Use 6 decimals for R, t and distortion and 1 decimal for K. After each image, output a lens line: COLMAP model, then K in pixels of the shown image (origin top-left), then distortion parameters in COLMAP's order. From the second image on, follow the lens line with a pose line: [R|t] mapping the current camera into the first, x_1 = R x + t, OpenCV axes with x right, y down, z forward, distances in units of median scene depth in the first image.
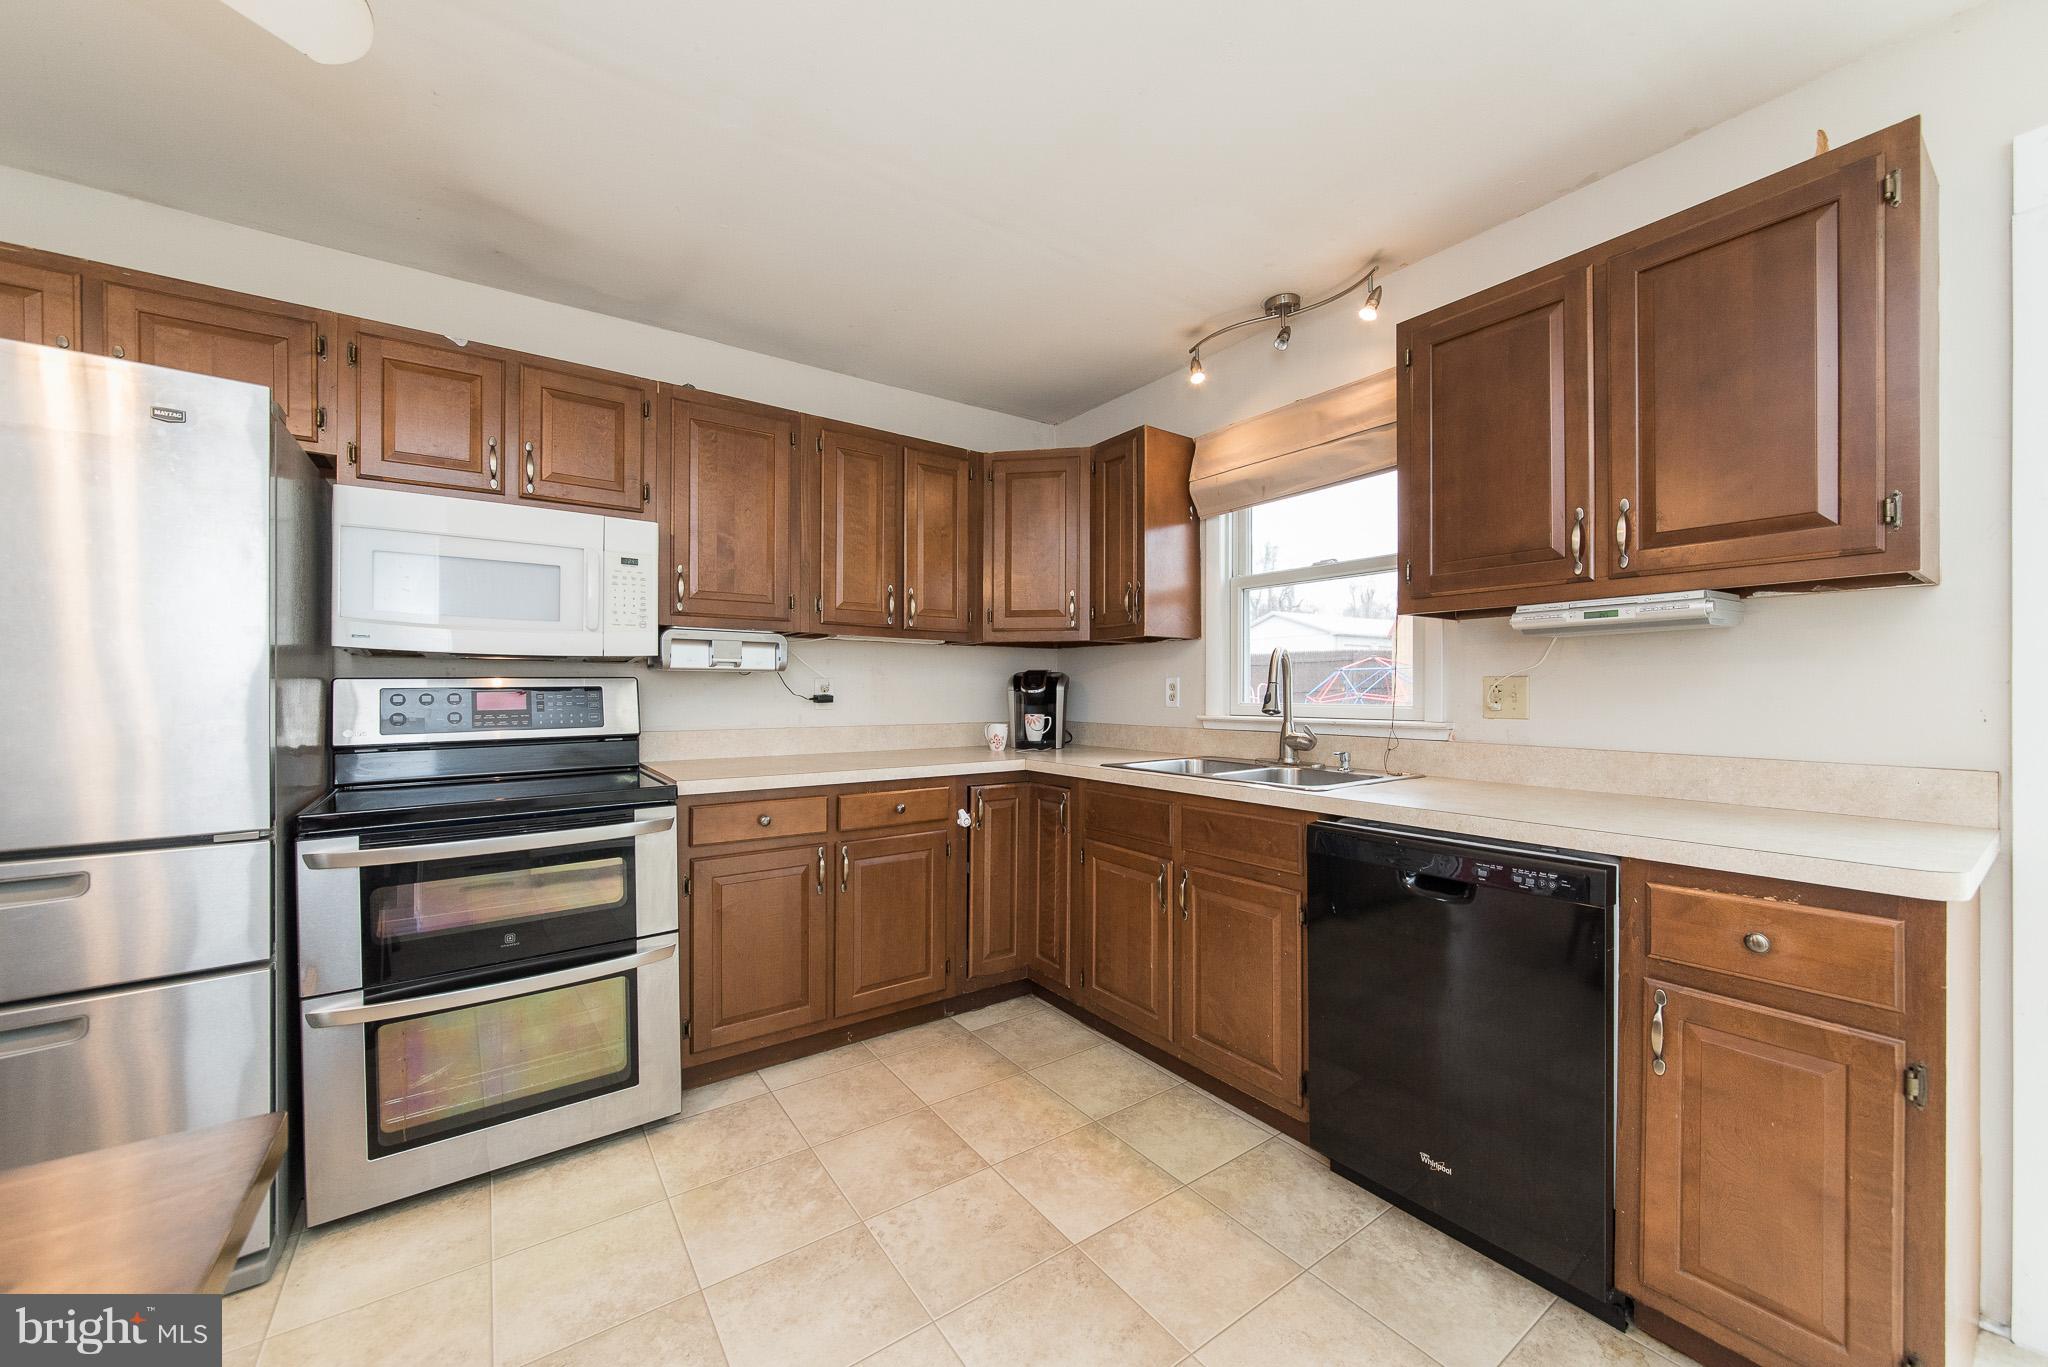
lens RADIAL K [[778.7, 0, 1101.4], [0, 778.7, 692.3], [0, 0, 1]] dist [-0.000565, -0.000188]
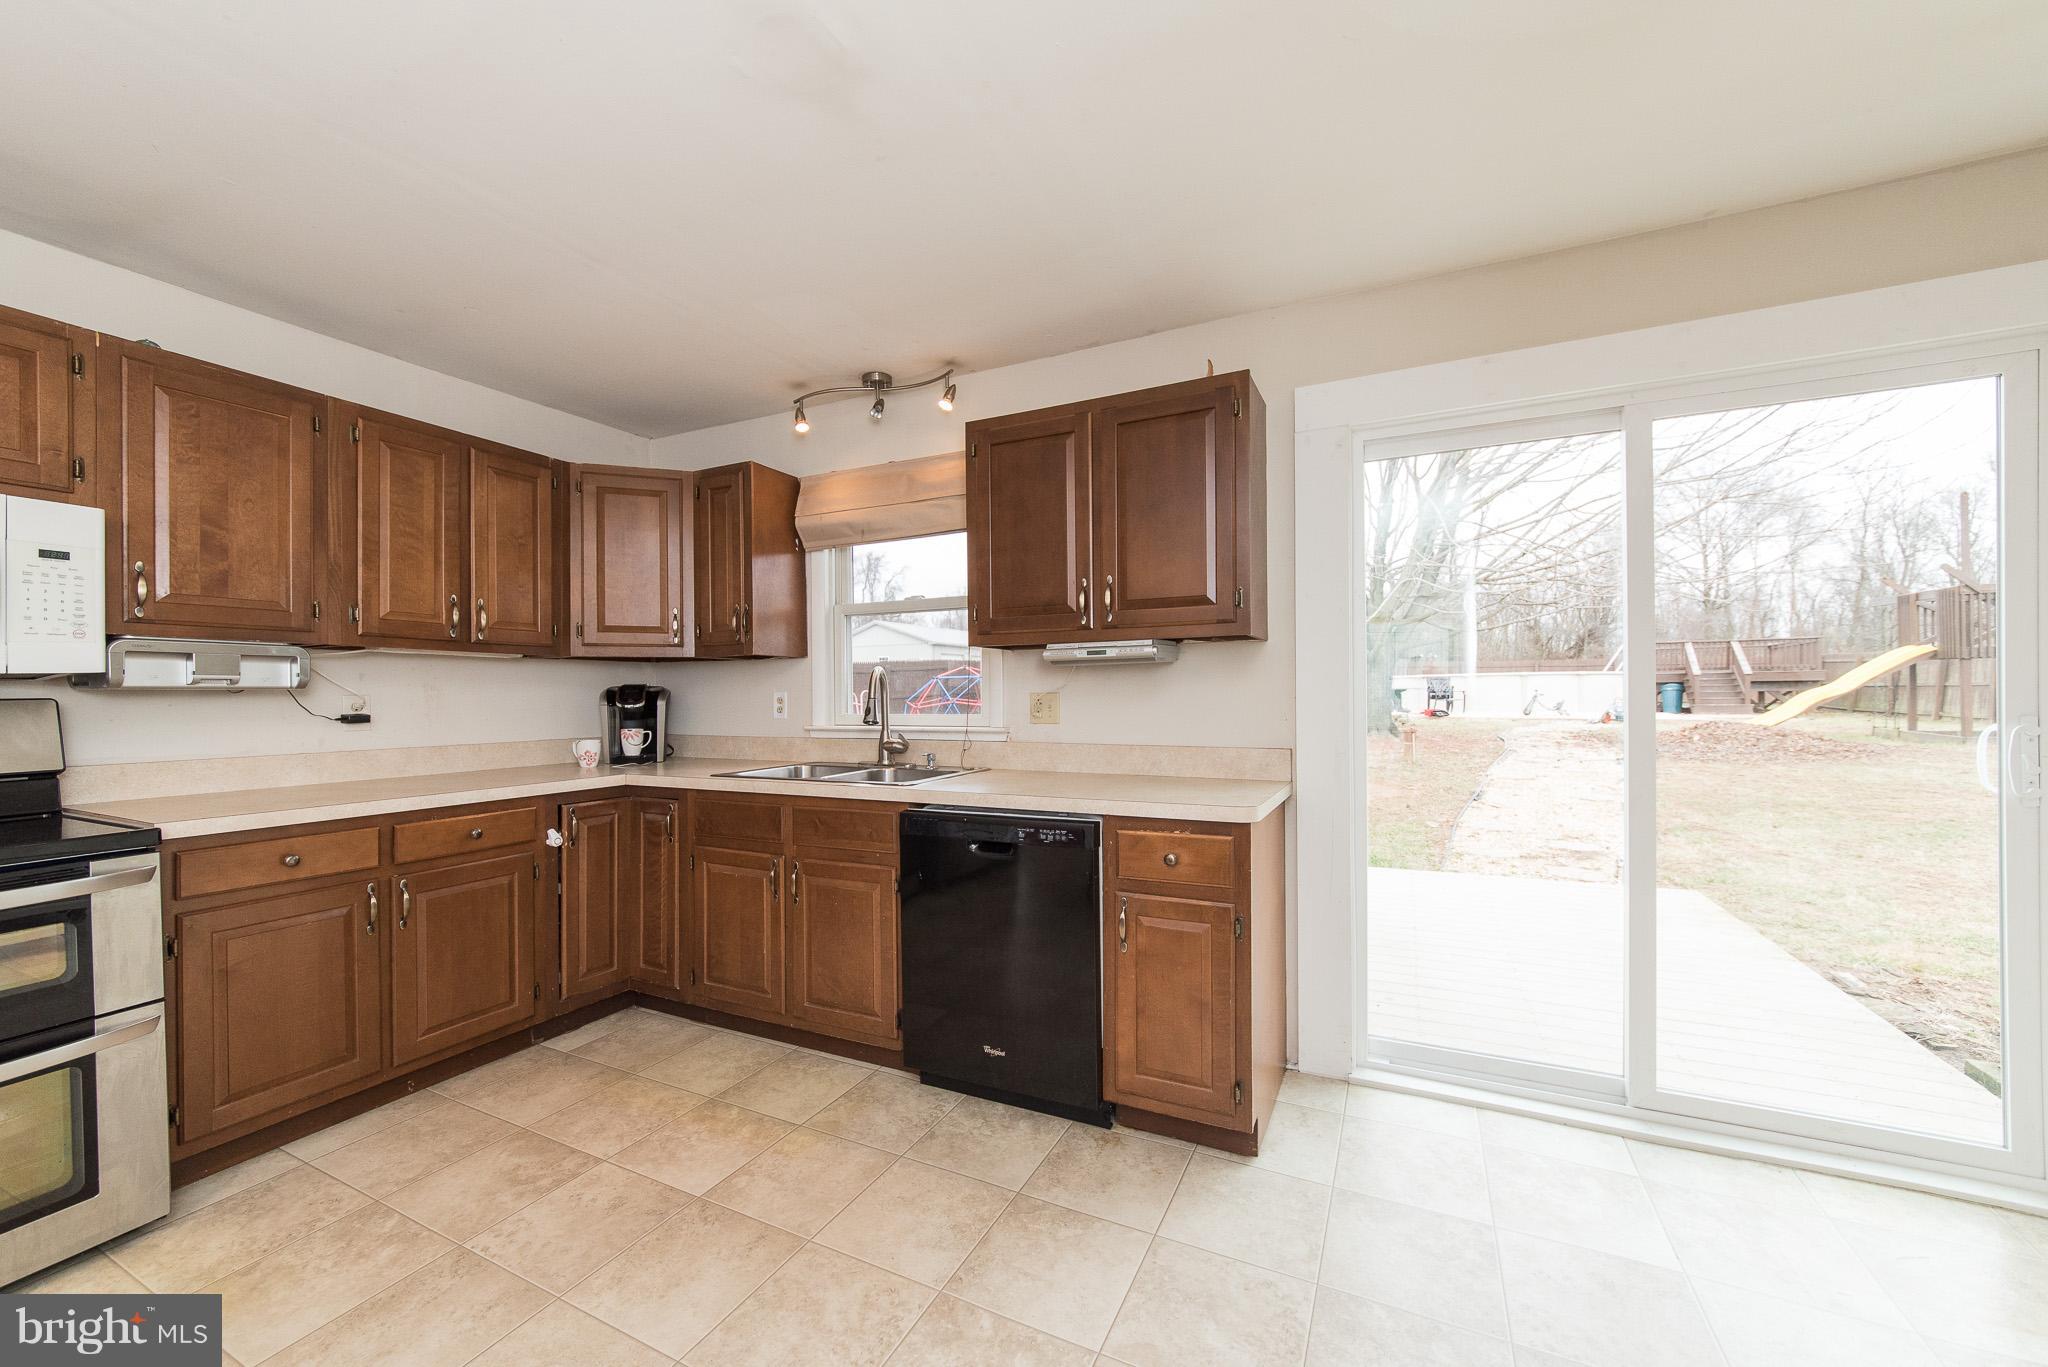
lens RADIAL K [[740.0, 0, 1074.5], [0, 740.0, 692.8], [0, 0, 1]] dist [0.000122, -0.000154]
pose [[0.886201, -0.006872, 0.463250, -0.031864], [0.009217, 0.999954, -0.002799, -0.014932], [-0.463209, 0.006750, 0.886223, -0.158823]]
